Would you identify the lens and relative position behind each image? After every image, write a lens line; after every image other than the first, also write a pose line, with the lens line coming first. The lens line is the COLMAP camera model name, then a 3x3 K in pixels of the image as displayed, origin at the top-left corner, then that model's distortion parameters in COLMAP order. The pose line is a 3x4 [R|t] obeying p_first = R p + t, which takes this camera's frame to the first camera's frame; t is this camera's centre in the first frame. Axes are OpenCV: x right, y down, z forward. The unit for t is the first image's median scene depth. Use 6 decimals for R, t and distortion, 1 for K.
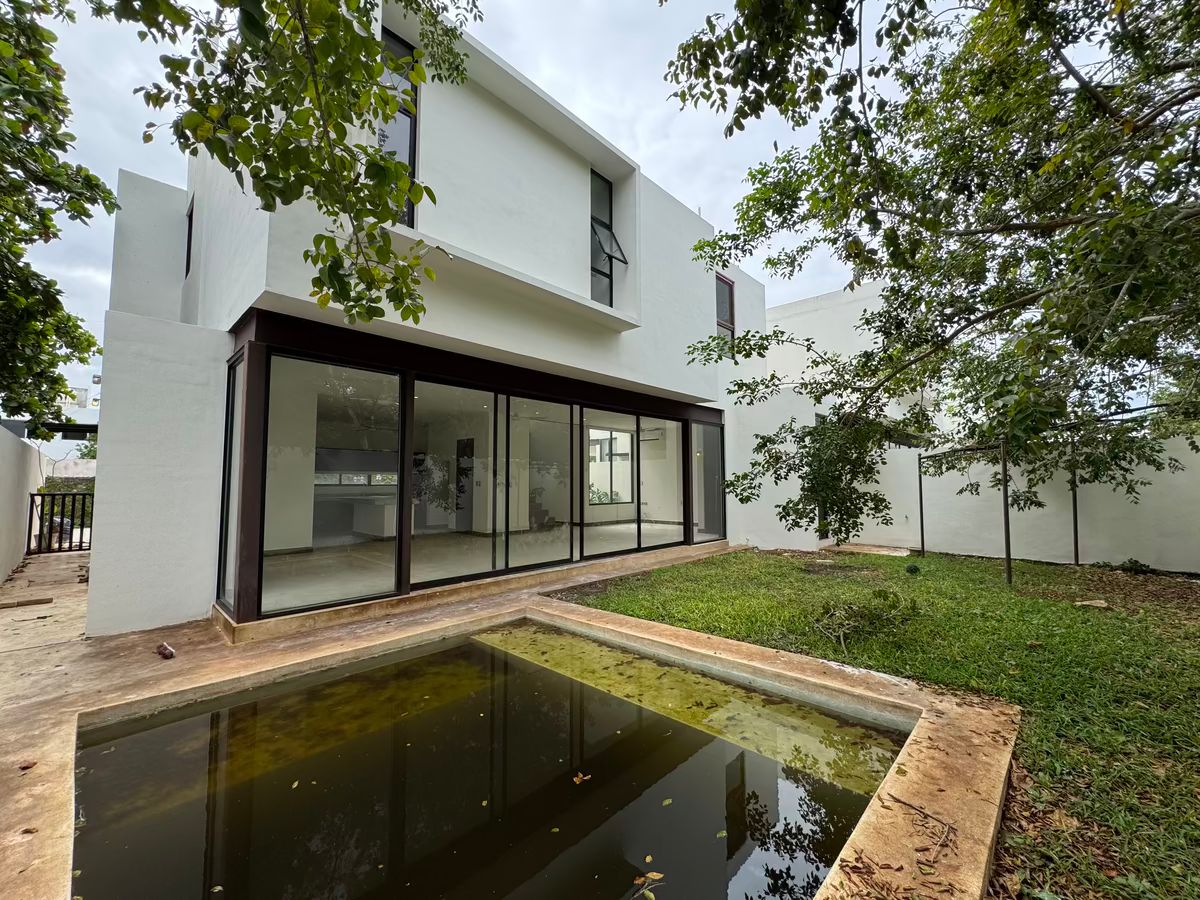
lens RADIAL K [[482.0, 0, 597.9], [0, 482.0, 449.6], [0, 0, 1]] dist [-0.004478, 0.001860]
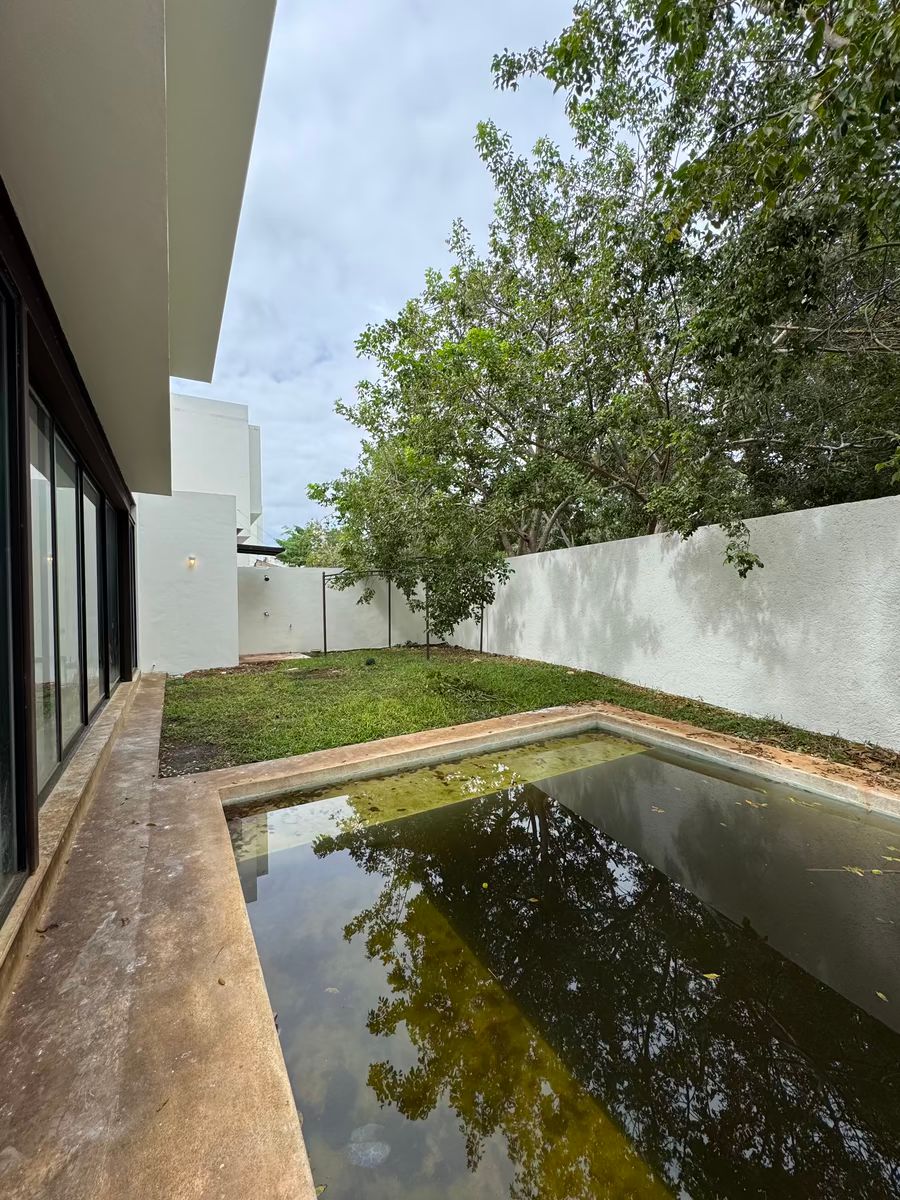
lens RADIAL K [[482.0, 0, 444.5], [0, 482.0, 599.8], [0, 0, 1]] dist [-0.004478, 0.001860]
pose [[0.298519, -0.014467, 0.954294, -0.788053], [-0.046779, 0.998462, 0.029770, 0.053482], [-0.953257, -0.053528, 0.297383, 0.652355]]
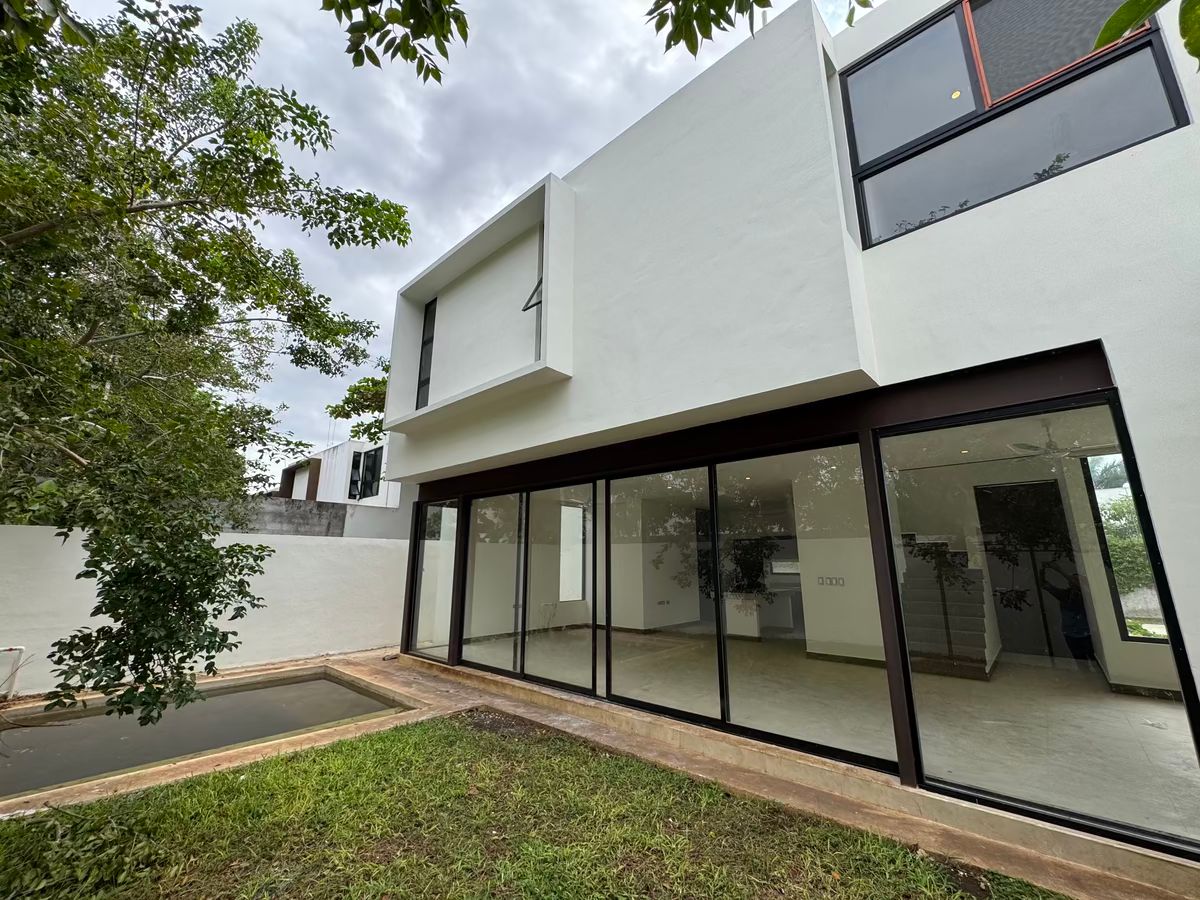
lens RADIAL K [[482.0, 0, 600.8], [0, 482.0, 448.8], [0, 0, 1]] dist [-0.004478, 0.001860]
pose [[0.041972, -0.232829, -0.971612, 1.188491], [0.057590, 0.971415, -0.230294, 0.061425], [0.997458, -0.046289, 0.054181, 1.578516]]
